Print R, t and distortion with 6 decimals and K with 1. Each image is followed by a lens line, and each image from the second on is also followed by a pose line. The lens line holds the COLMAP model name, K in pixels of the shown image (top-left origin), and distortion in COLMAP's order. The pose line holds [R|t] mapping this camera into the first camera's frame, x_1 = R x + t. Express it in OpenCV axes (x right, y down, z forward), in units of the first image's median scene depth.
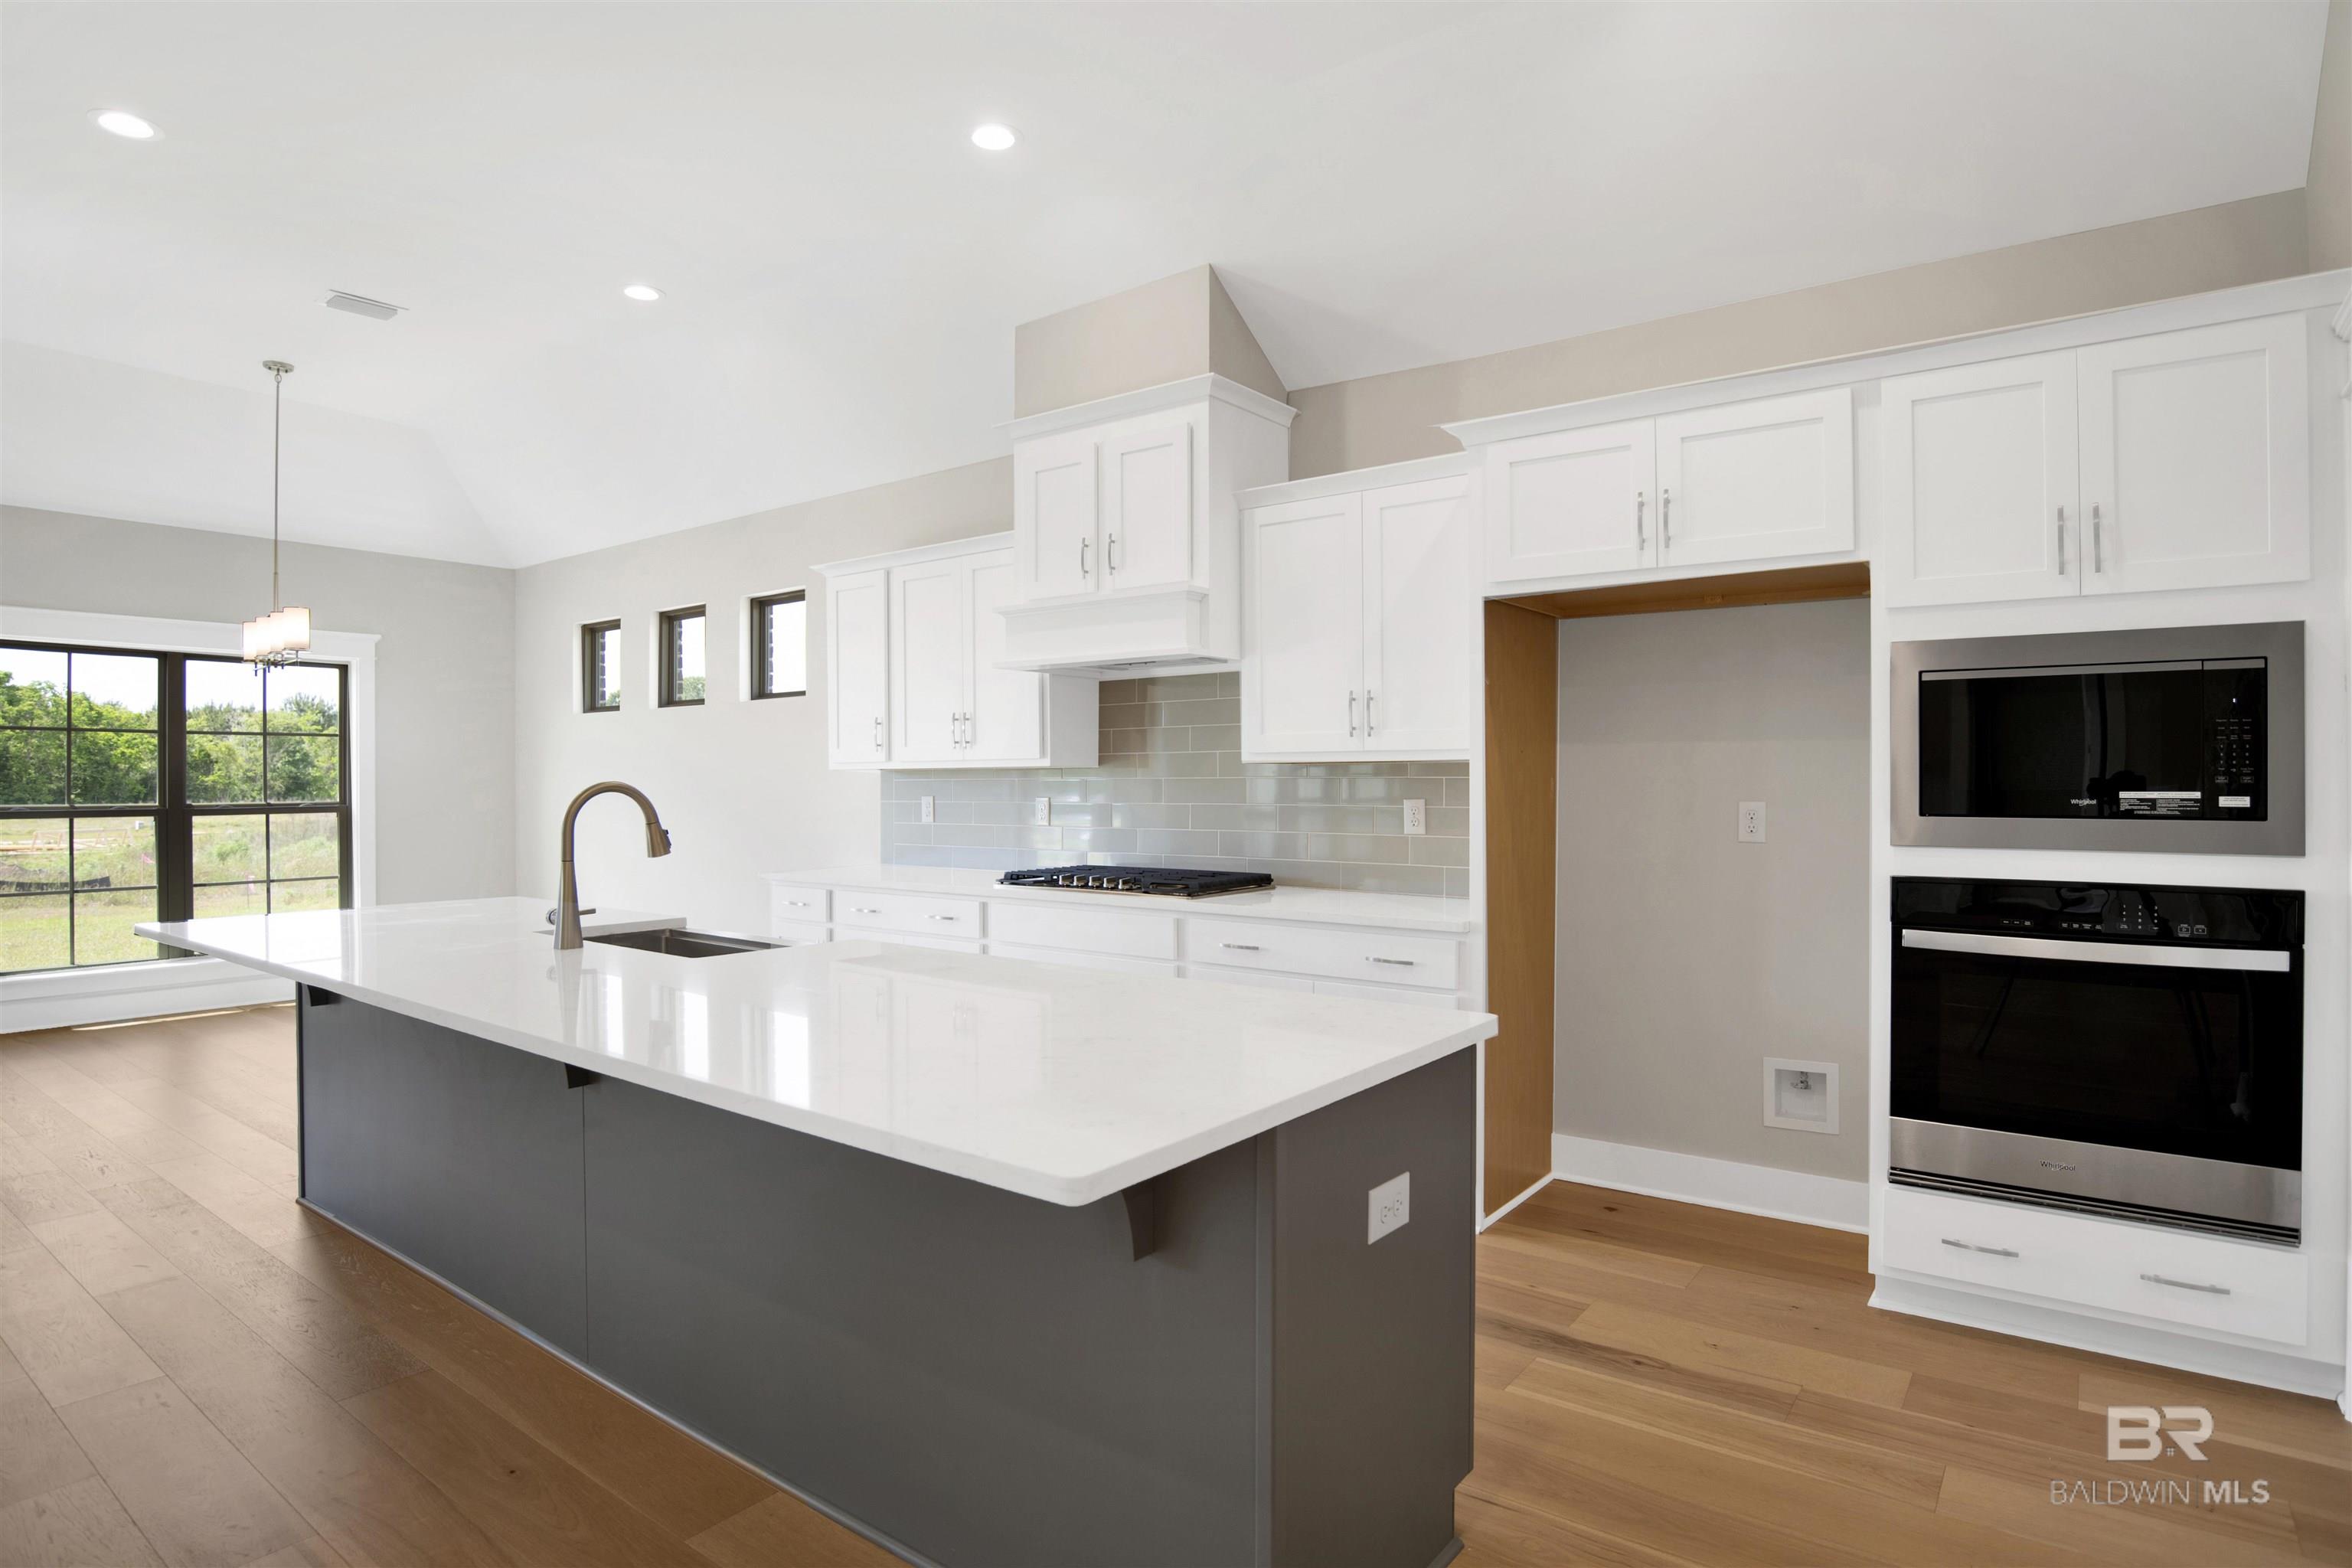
lens RADIAL K [[1222.7, 0, 1183.5], [0, 1222.7, 783.6], [0, 0, 1]] dist [-0.059491, 0.008977]
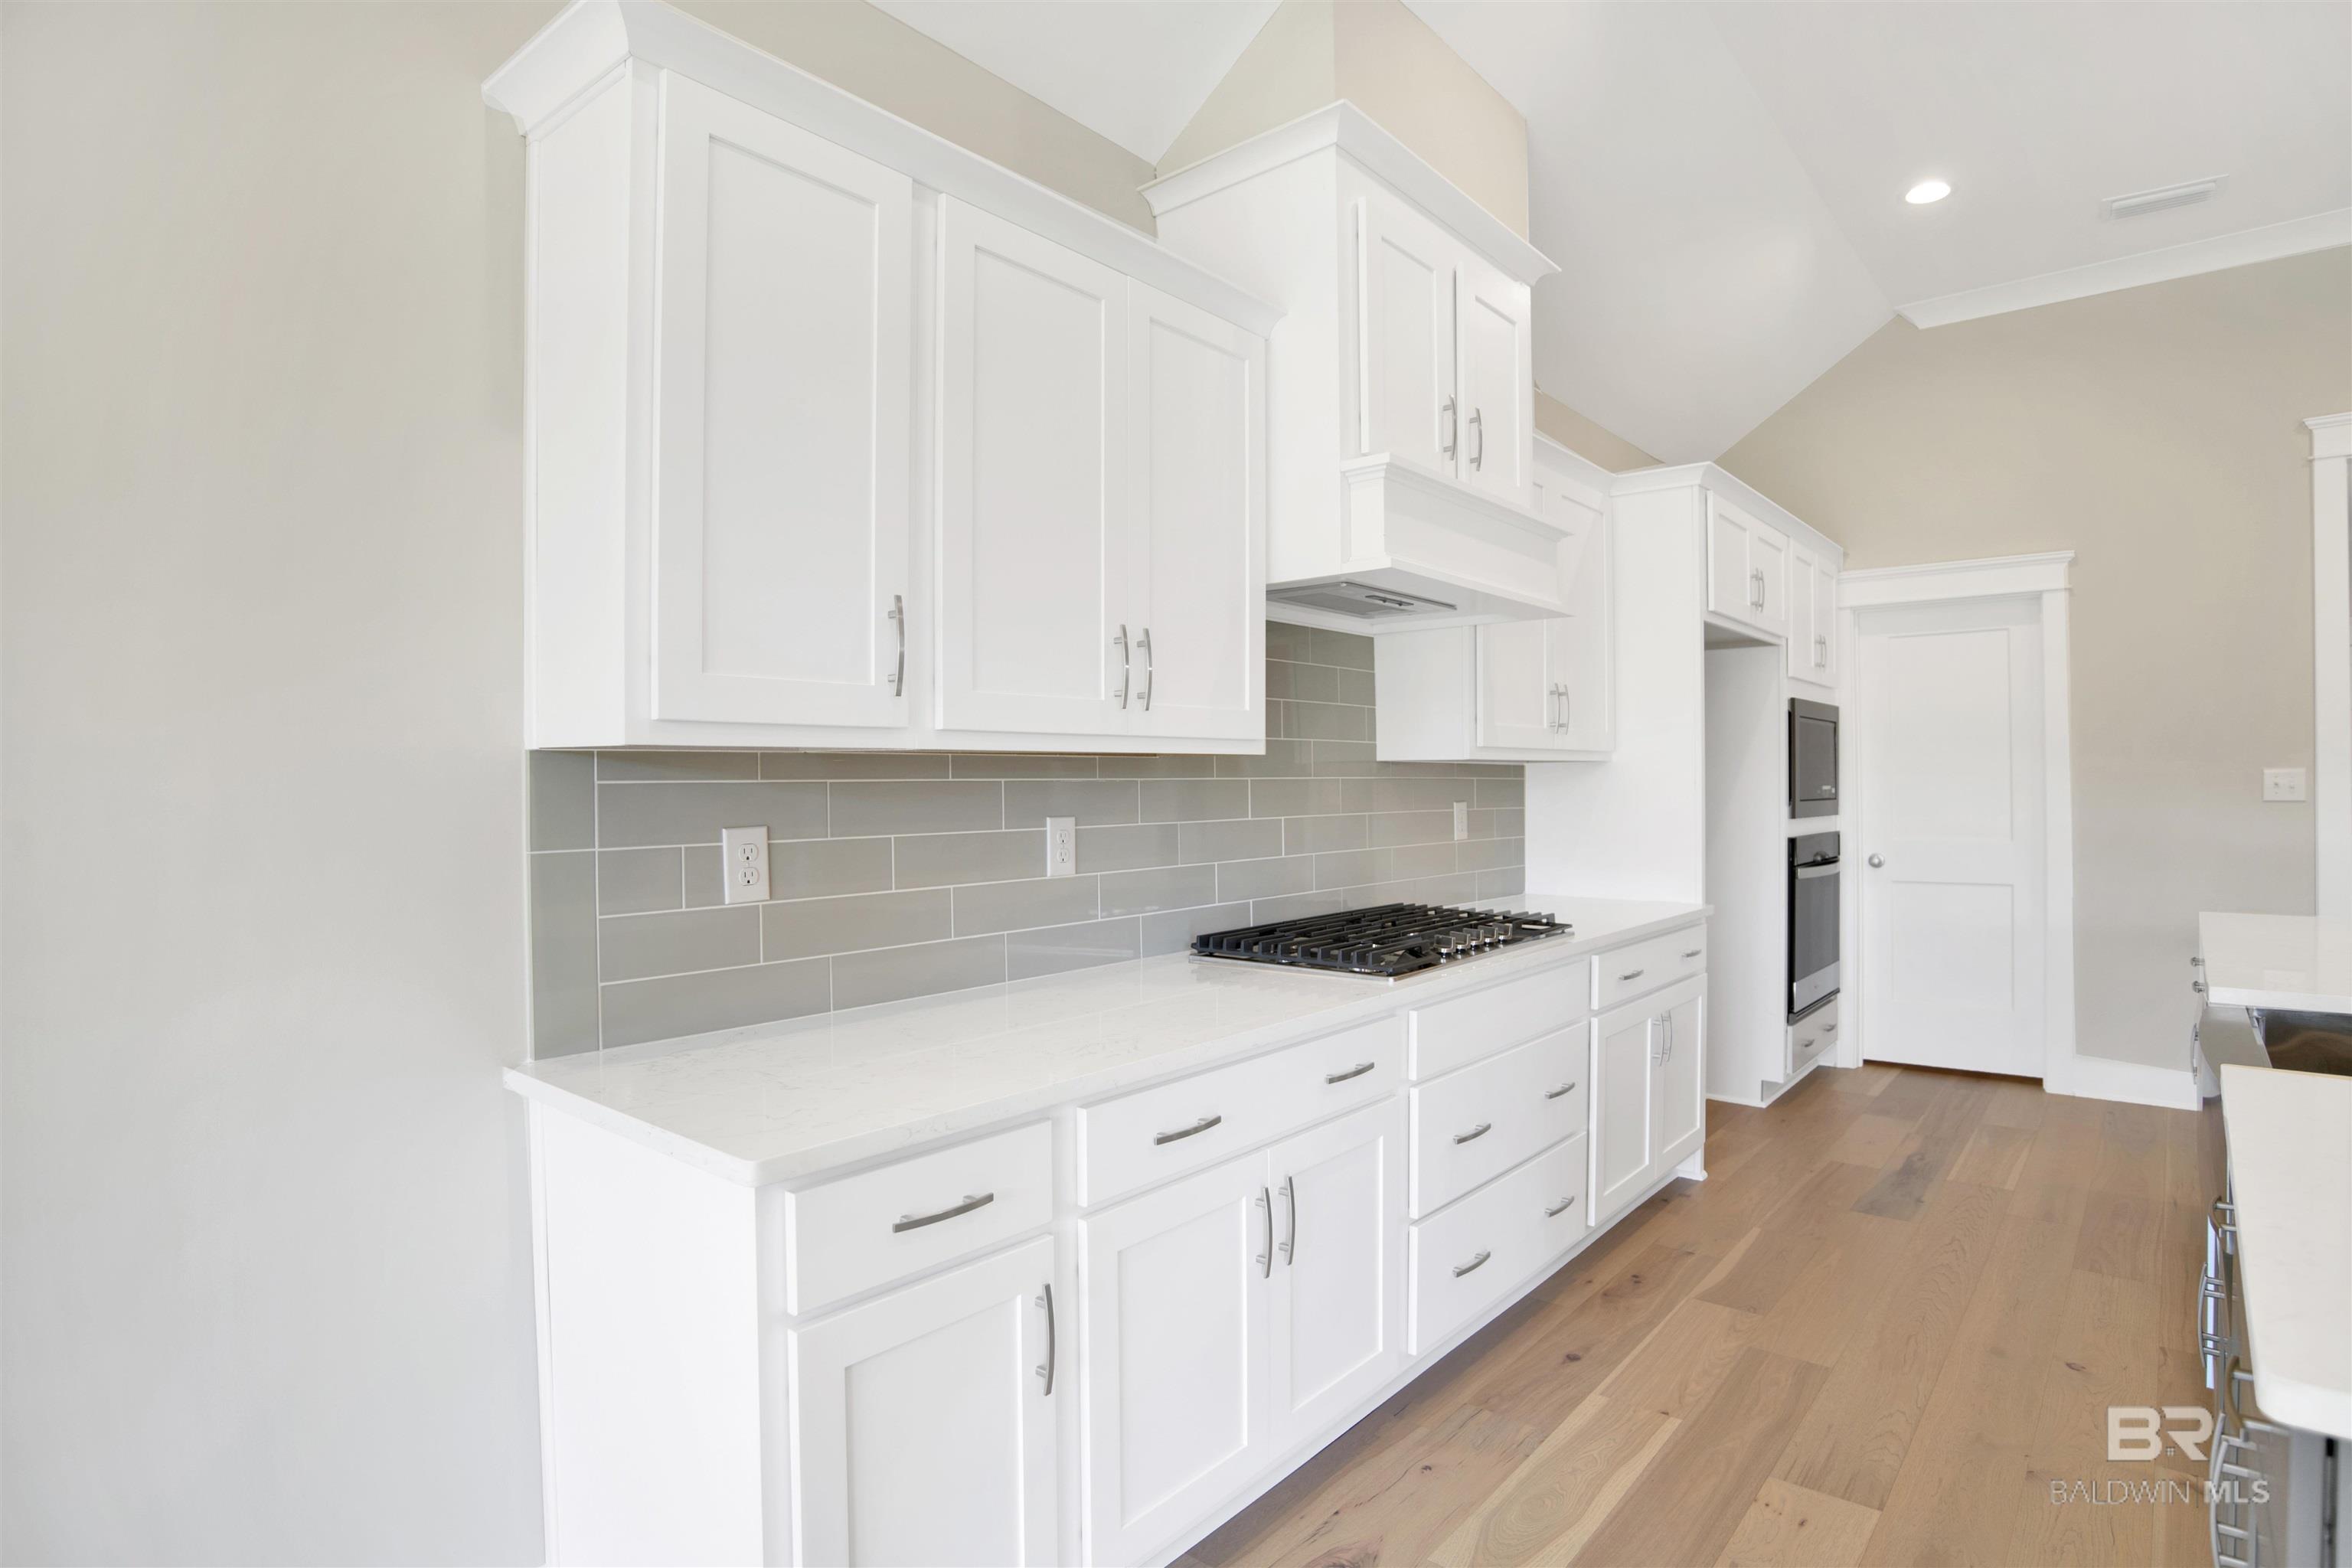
lens RADIAL K [[1222.7, 0, 1219.2], [0, 1222.7, 777.8], [0, 0, 1]] dist [-0.059491, 0.008977]
pose [[0.053958, -0.002061, 0.998541, -0.755910], [0.003426, 0.999992, 0.001879, -0.008241], [-0.998537, 0.003320, 0.053964, 1.142435]]
